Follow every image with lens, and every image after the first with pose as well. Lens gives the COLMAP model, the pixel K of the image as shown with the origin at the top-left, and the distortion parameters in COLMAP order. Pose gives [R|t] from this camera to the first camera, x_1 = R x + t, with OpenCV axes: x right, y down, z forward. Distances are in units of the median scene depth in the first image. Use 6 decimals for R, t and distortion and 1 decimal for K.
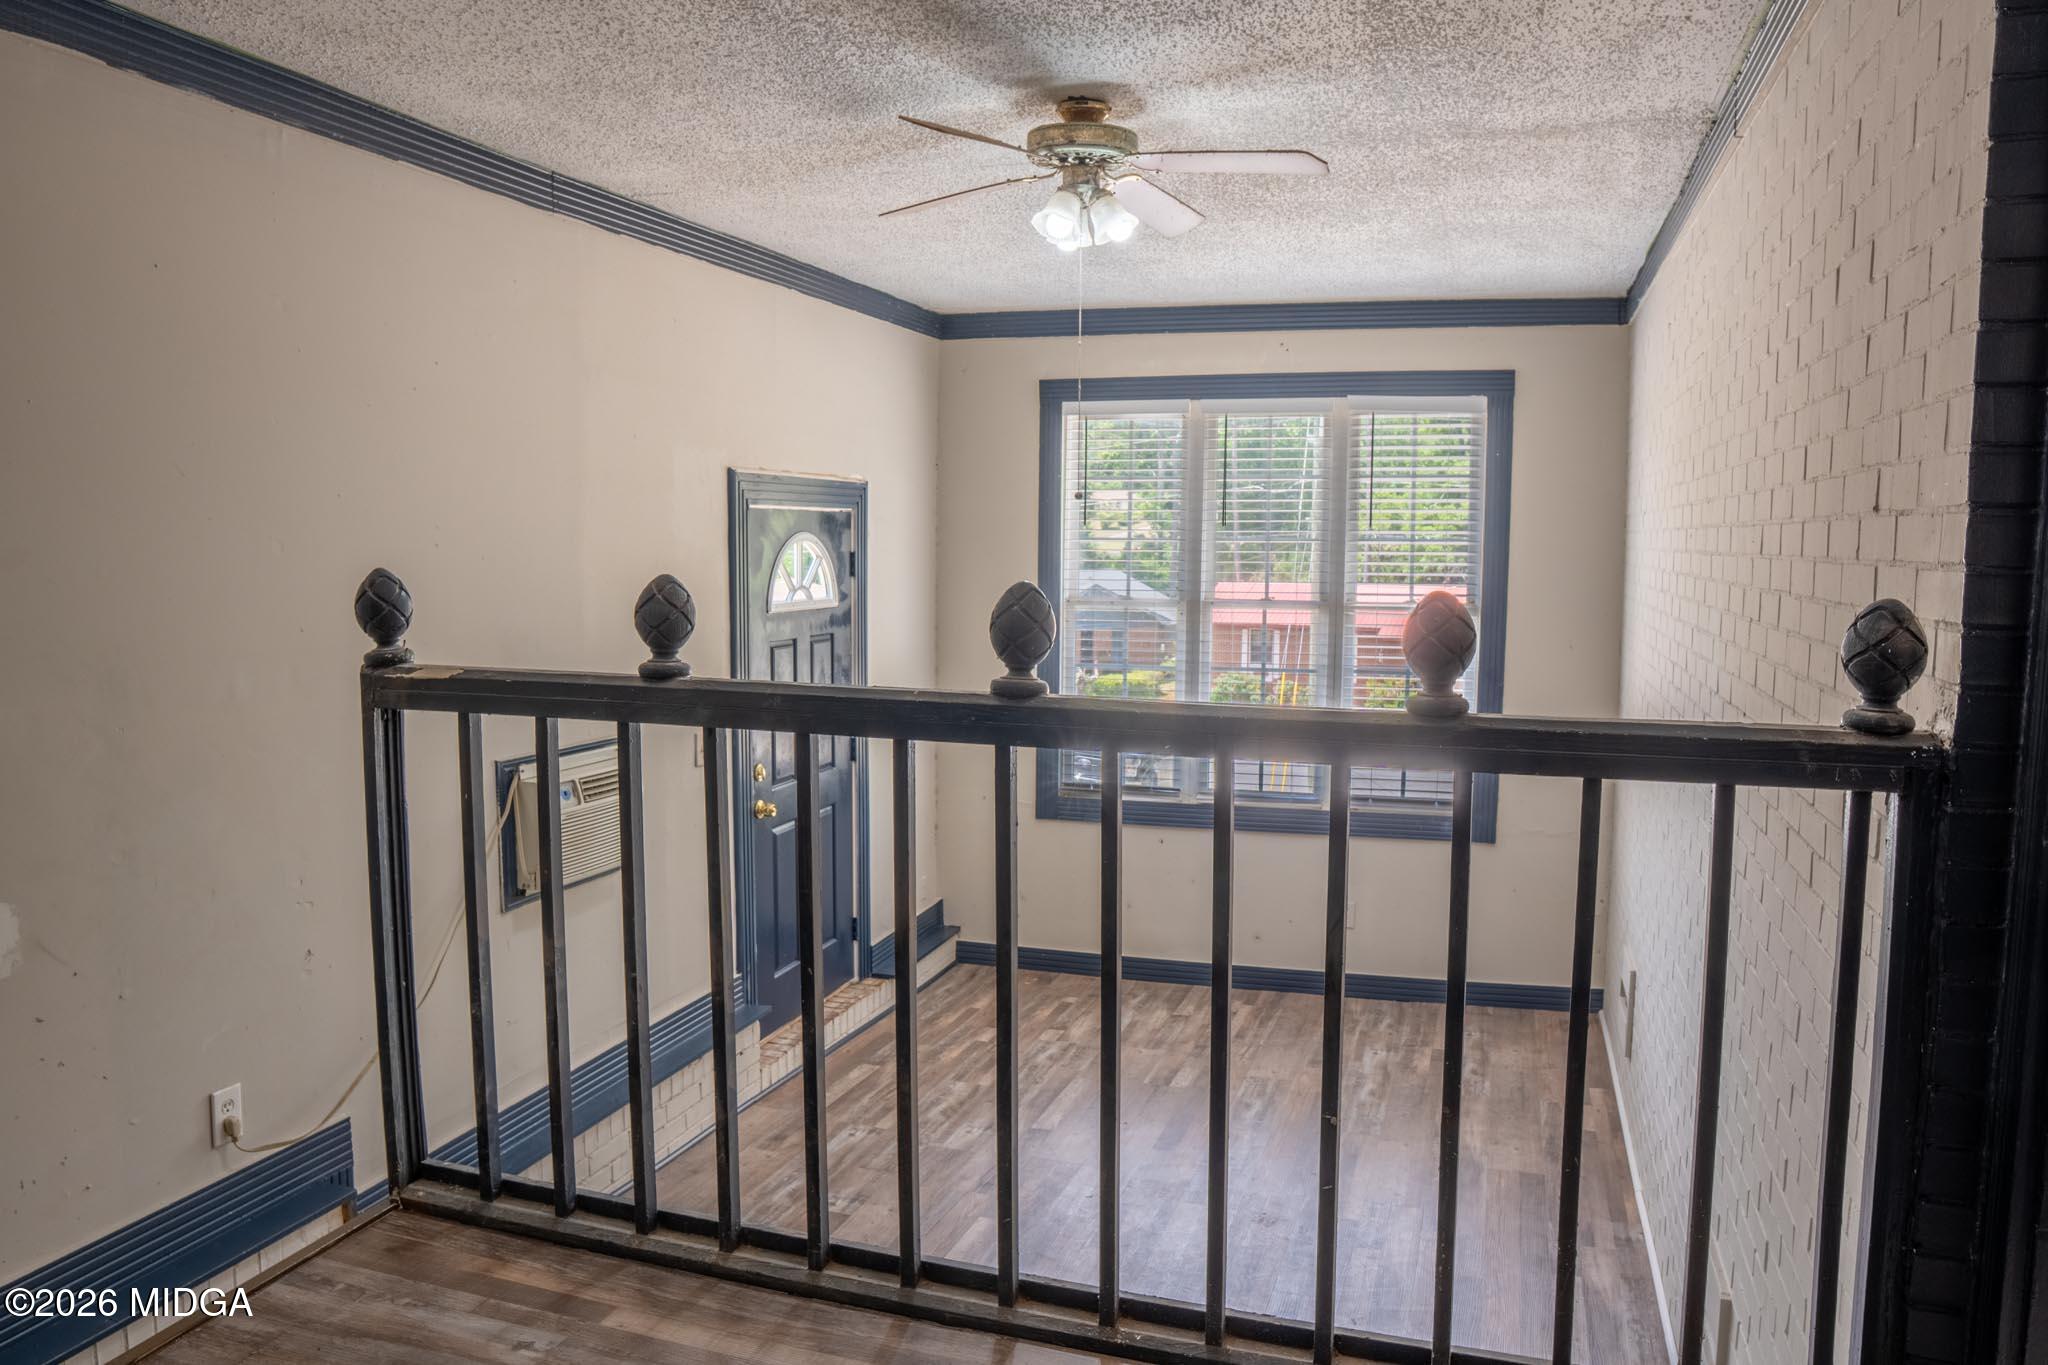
lens RADIAL K [[1453.4, 0, 1006.7], [0, 1453.4, 682.8], [0, 0, 1]] dist [-0.104424, 0.067119]
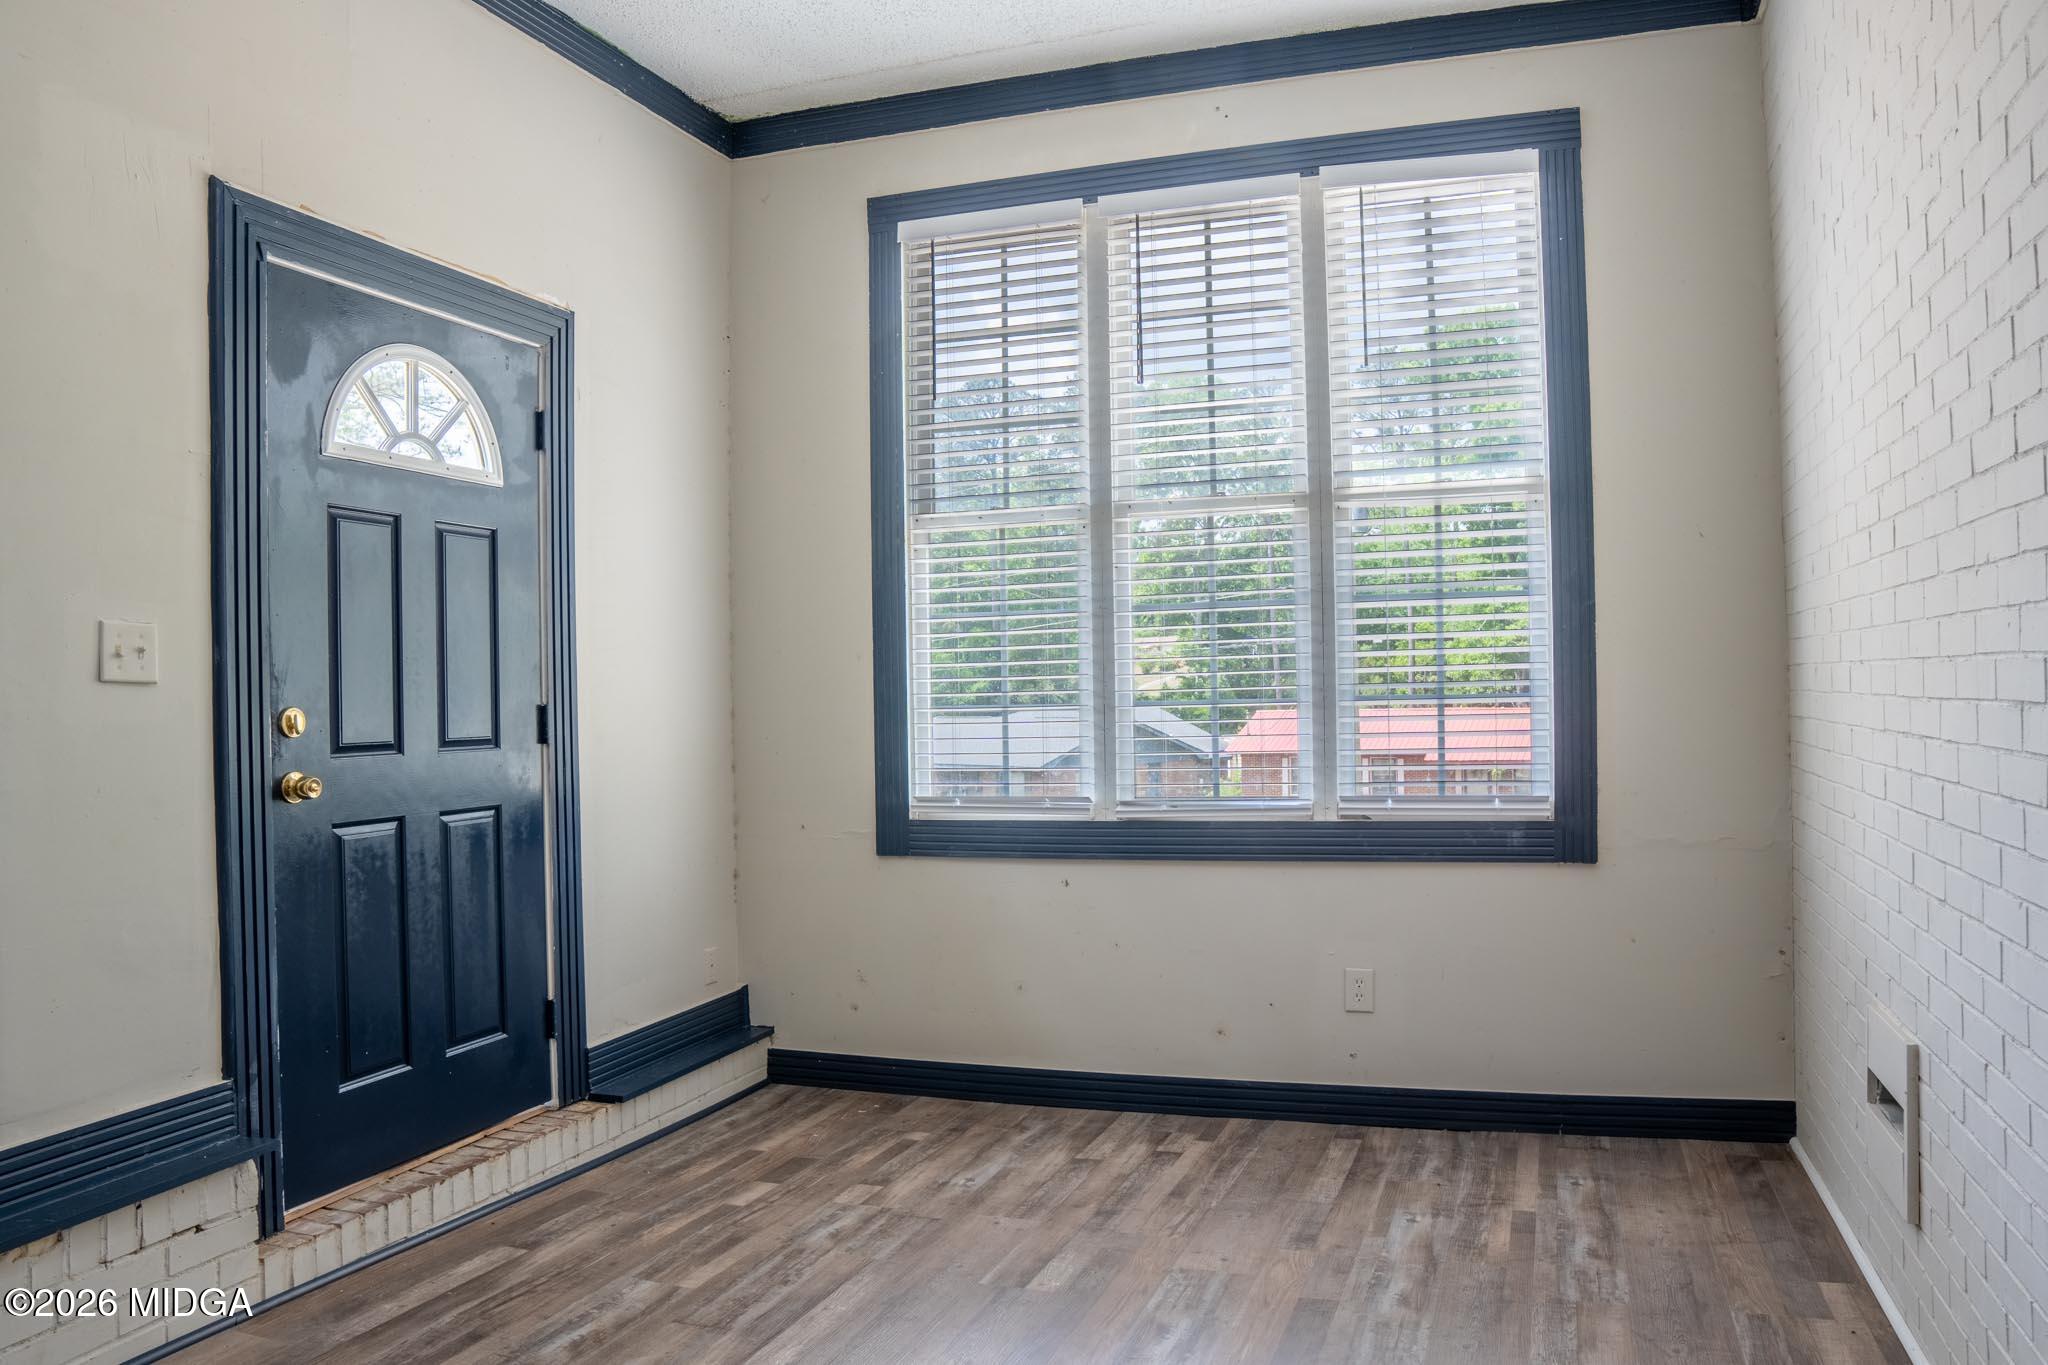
lens RADIAL K [[1453.4, 0, 1006.7], [0, 1453.4, 682.8], [0, 0, 1]] dist [-0.104424, 0.067119]
pose [[0.999232, -0.024446, -0.030617, 0.113732], [0.021119, 0.994286, -0.104635, 0.097737], [0.033000, 0.103908, 0.994039, 0.394062]]
